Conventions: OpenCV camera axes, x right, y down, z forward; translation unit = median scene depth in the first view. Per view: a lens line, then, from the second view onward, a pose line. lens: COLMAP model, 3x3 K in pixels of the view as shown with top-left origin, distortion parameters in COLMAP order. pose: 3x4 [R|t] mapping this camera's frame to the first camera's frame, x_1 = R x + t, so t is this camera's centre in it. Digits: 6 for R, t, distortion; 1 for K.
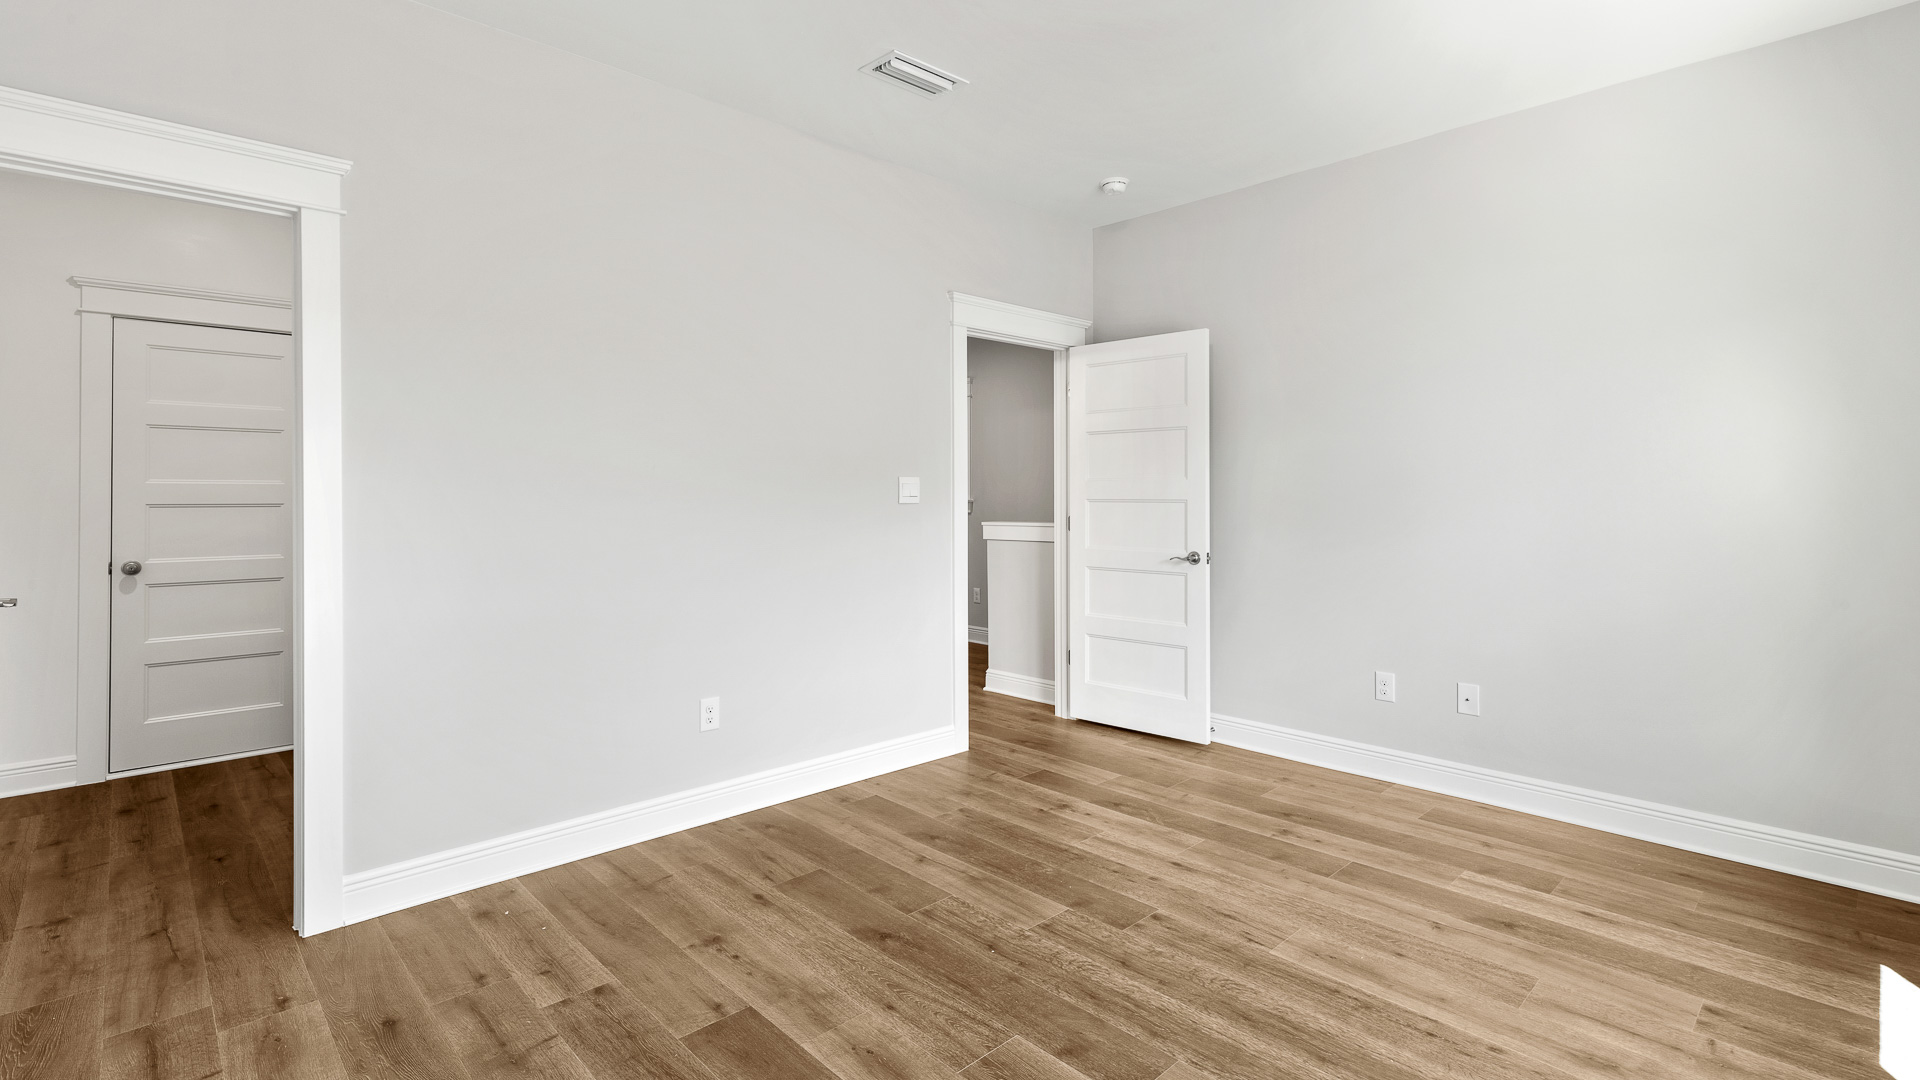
lens RADIAL K [[866.3, 0, 975.5], [0, 866.3, 537.8], [0, 0, 1]] dist [0.009593, -0.000177]
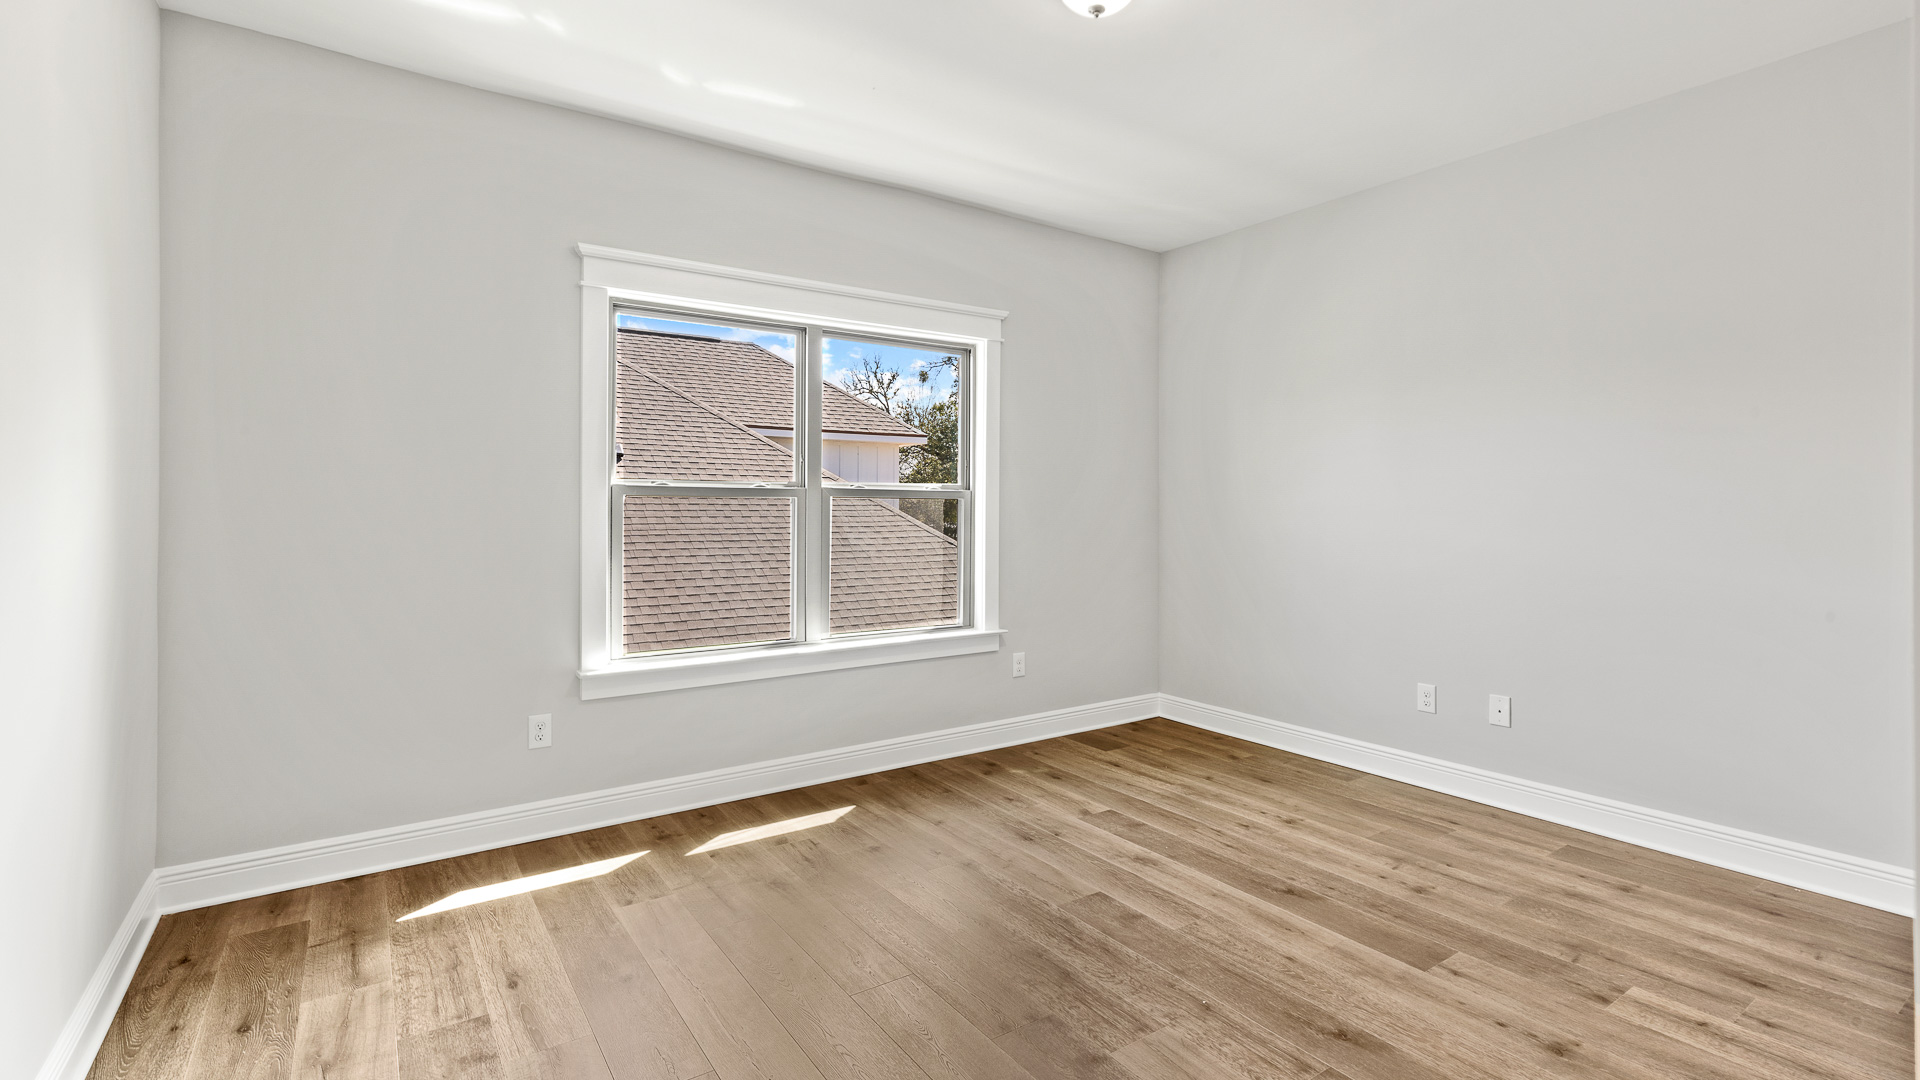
lens RADIAL K [[866.3, 0, 975.5], [0, 866.3, 537.8], [0, 0, 1]] dist [0.009593, -0.000177]
pose [[-0.988010, -0.005123, 0.154303, 0.125384], [0.008221, 0.996286, 0.085713, -0.098886], [-0.154169, 0.085954, -0.984299, 1.985503]]
